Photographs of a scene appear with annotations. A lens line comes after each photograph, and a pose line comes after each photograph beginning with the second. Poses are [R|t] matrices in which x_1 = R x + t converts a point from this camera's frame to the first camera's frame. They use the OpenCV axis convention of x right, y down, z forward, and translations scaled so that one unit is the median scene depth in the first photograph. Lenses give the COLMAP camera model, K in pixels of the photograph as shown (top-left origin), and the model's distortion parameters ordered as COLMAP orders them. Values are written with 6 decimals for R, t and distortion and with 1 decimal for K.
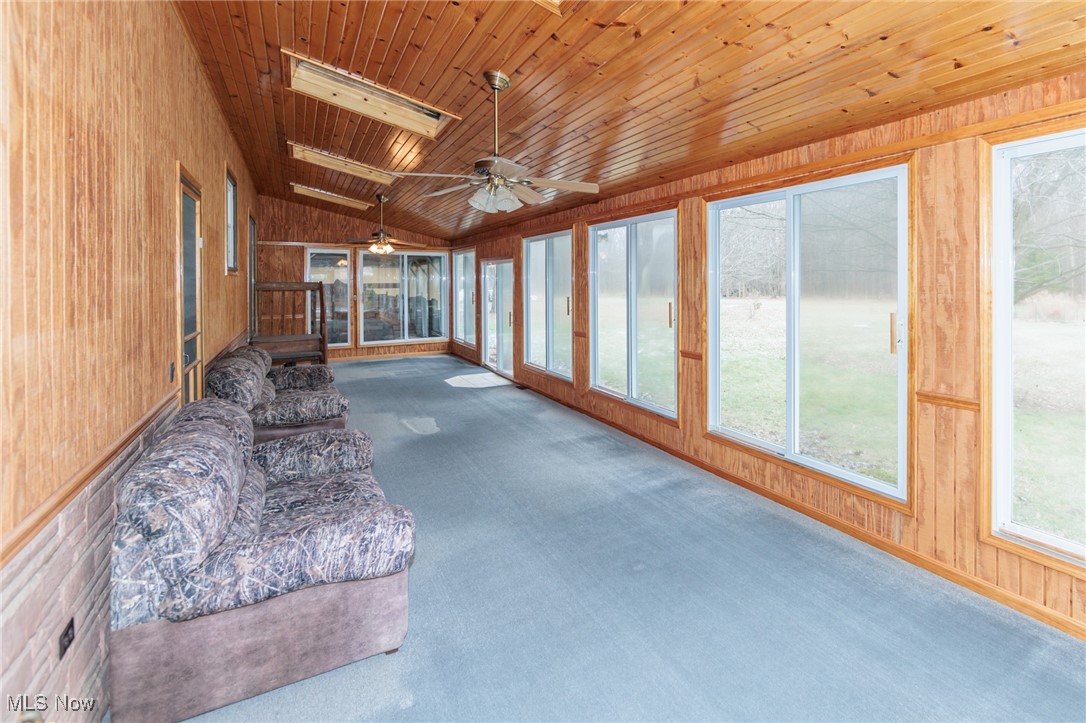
lens RADIAL K [[490.7, 0, 543.0], [0, 490.7, 361.5], [0, 0, 1]] dist [-0.000377, -0.000010]
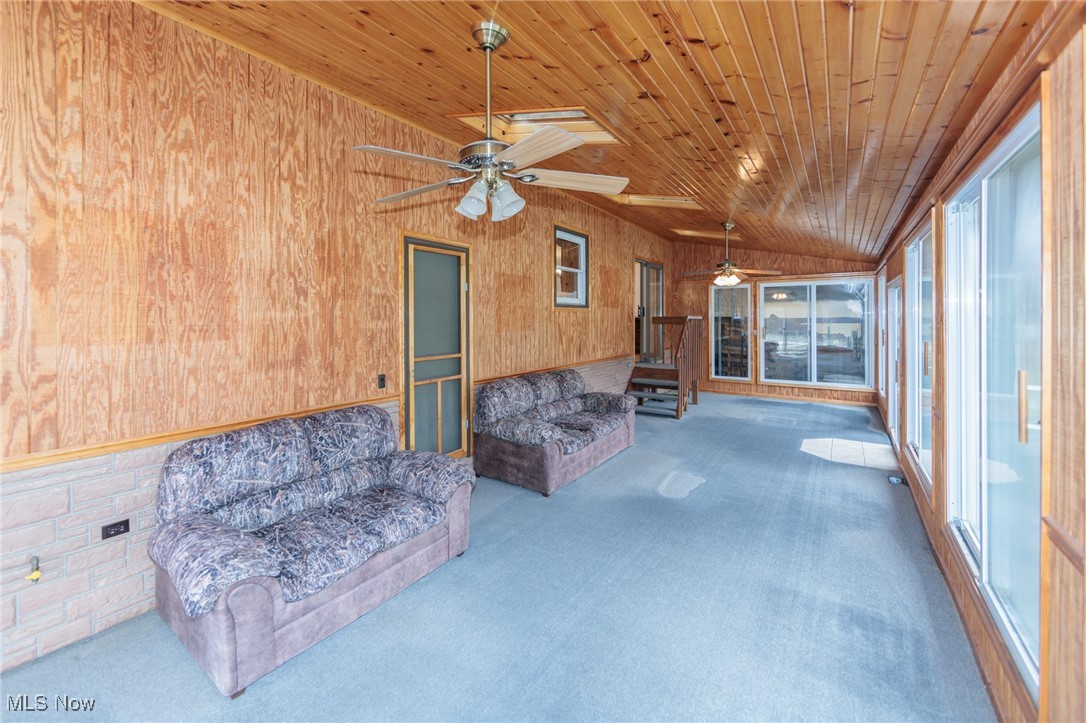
lens RADIAL K [[427.6, 0, 546.2], [0, 427.6, 357.6], [0, 0, 1]] dist [-0.002191, -0.000112]
pose [[0.484789, 0.079123, -0.871045, 0.215327], [-0.136024, 0.990603, 0.014278, -0.052564], [0.863989, 0.111561, 0.490996, 0.335520]]
